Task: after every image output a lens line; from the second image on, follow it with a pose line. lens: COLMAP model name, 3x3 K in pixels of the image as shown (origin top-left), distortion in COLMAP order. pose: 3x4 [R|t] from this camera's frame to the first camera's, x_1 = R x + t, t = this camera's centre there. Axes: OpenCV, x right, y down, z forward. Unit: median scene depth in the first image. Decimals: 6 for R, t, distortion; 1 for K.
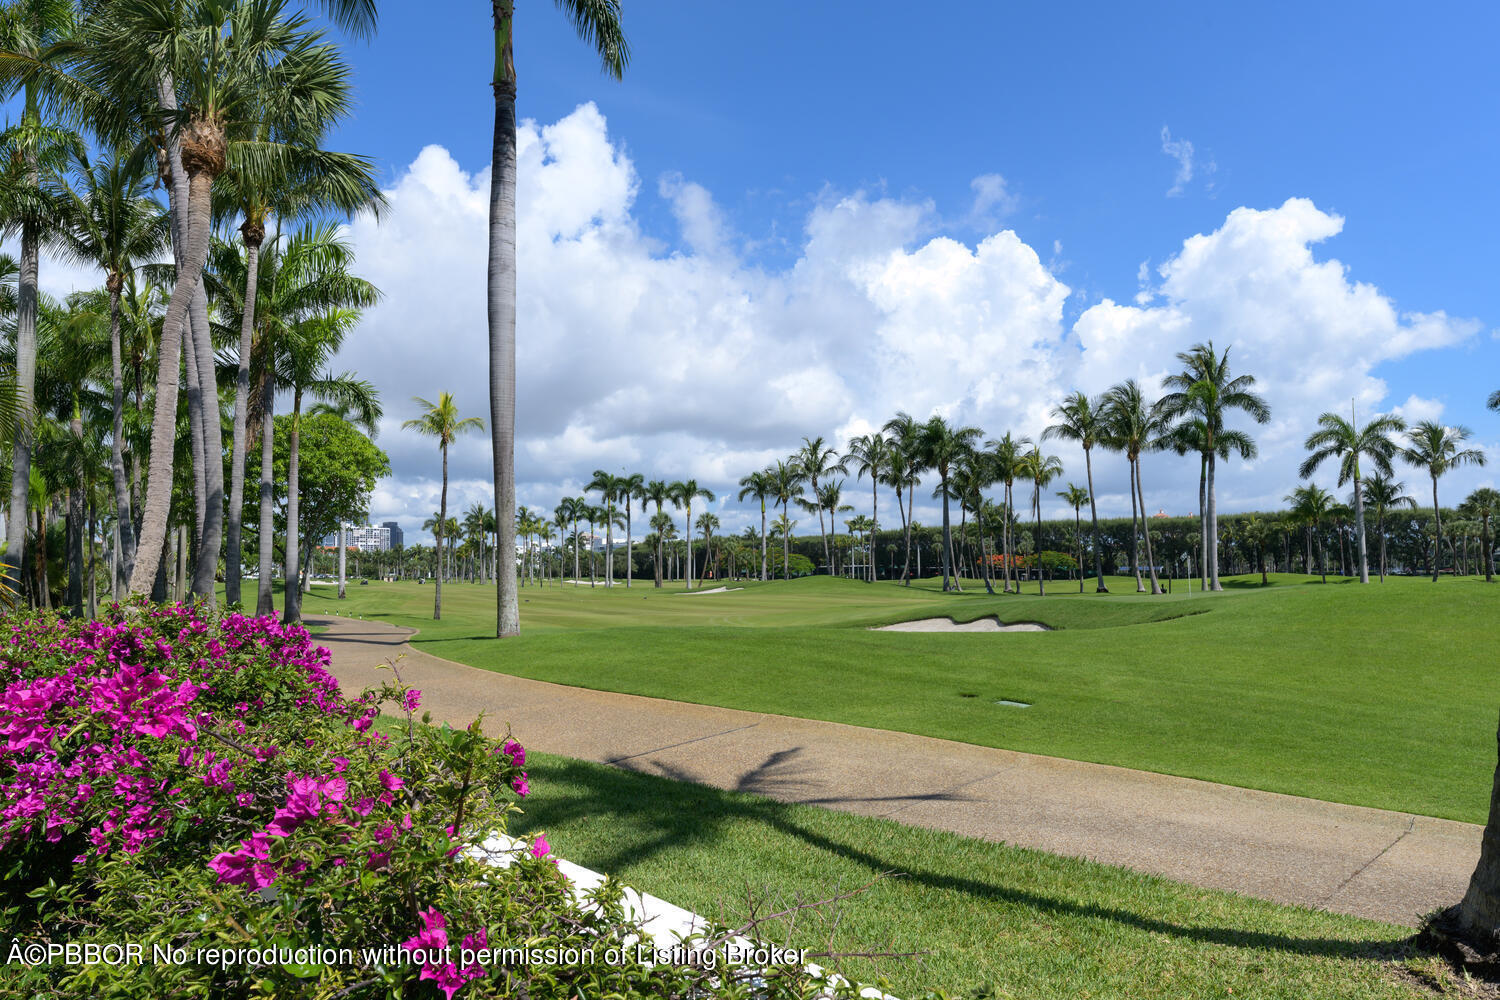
lens RADIAL K [[934.2, 0, 750.5], [0, 934.2, 559.4], [0, 0, 1]] dist [0.001083, -0.000299]
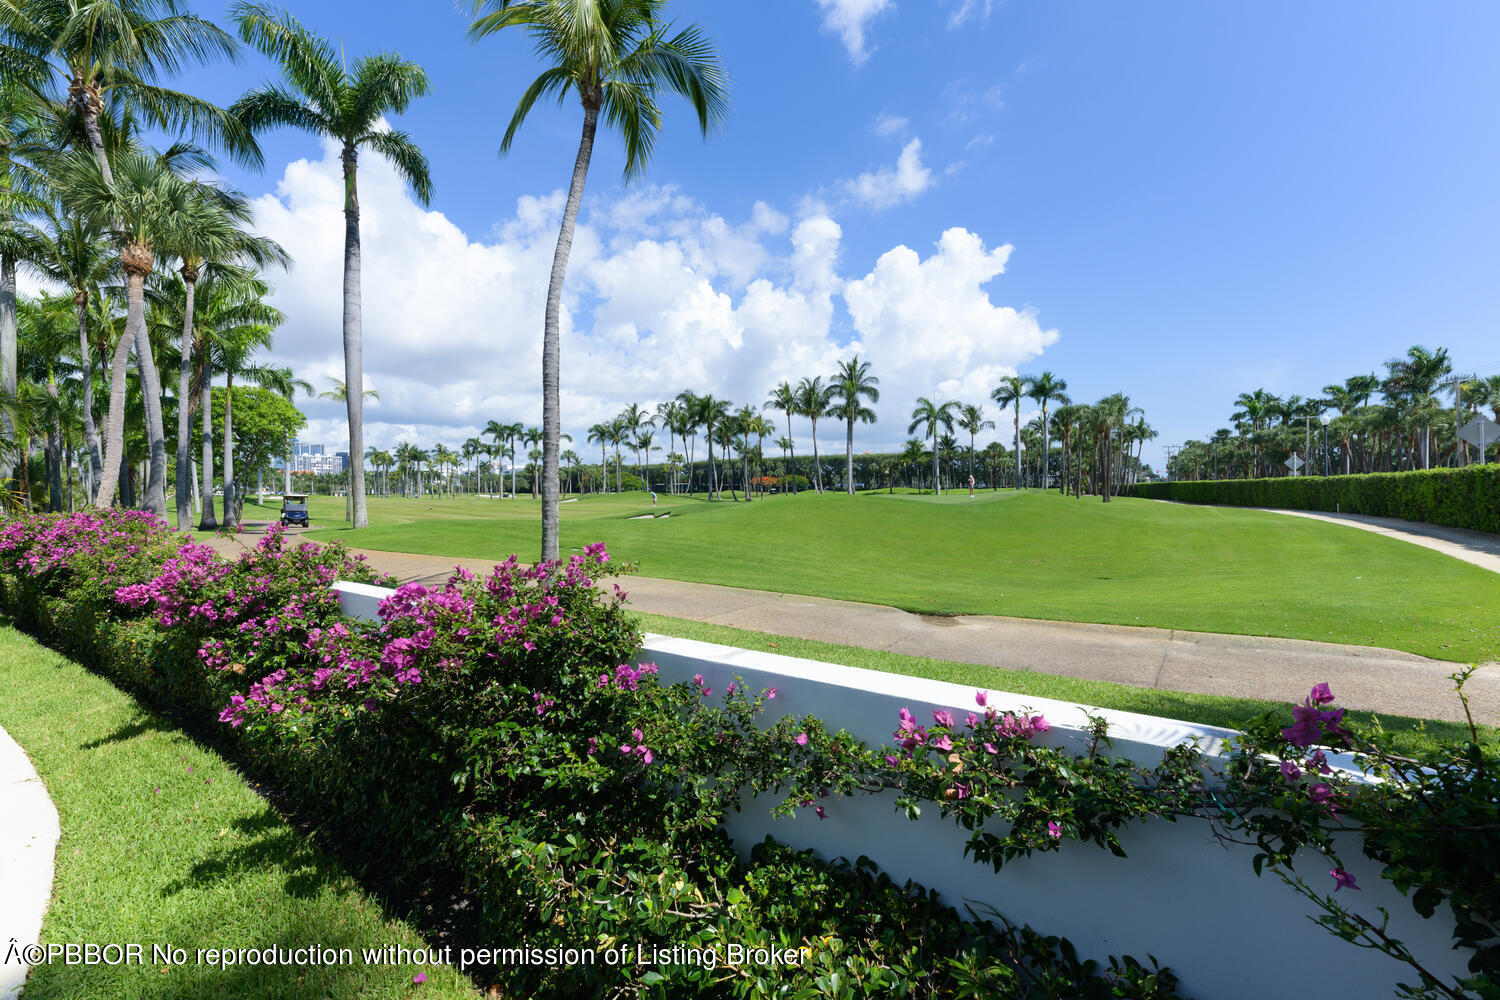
lens RADIAL K [[623.1, 0, 777.6], [0, 623.1, 502.0], [0, 0, 1]] dist [0.001188, 0.000300]
pose [[0.972691, -0.010555, 0.231863, 0.069002], [0.001903, 0.999295, 0.037507, -0.002779], [-0.232095, -0.036042, 0.972025, -0.098554]]
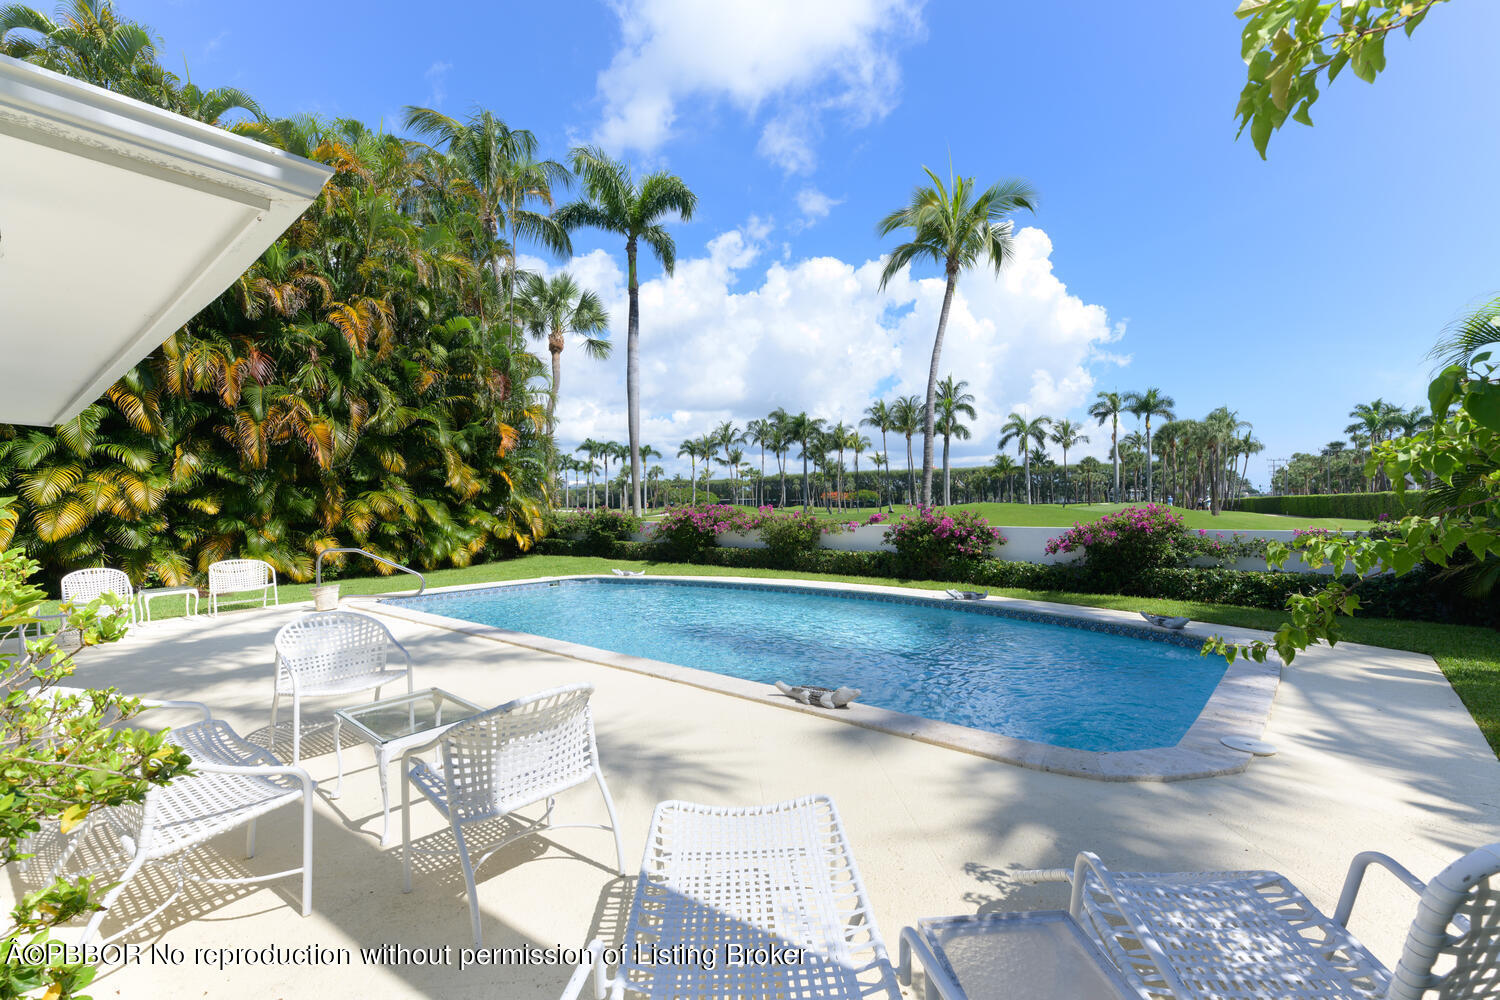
lens RADIAL K [[663.1, 0, 752.3], [0, 663.1, 517.8], [0, 0, 1]] dist [0.009337, 0.000251]
pose [[0.990226, -0.006411, 0.139322, -0.059134], [0.001647, 0.999411, 0.034281, 0.000444], [-0.139460, -0.033716, 0.989654, -0.201703]]
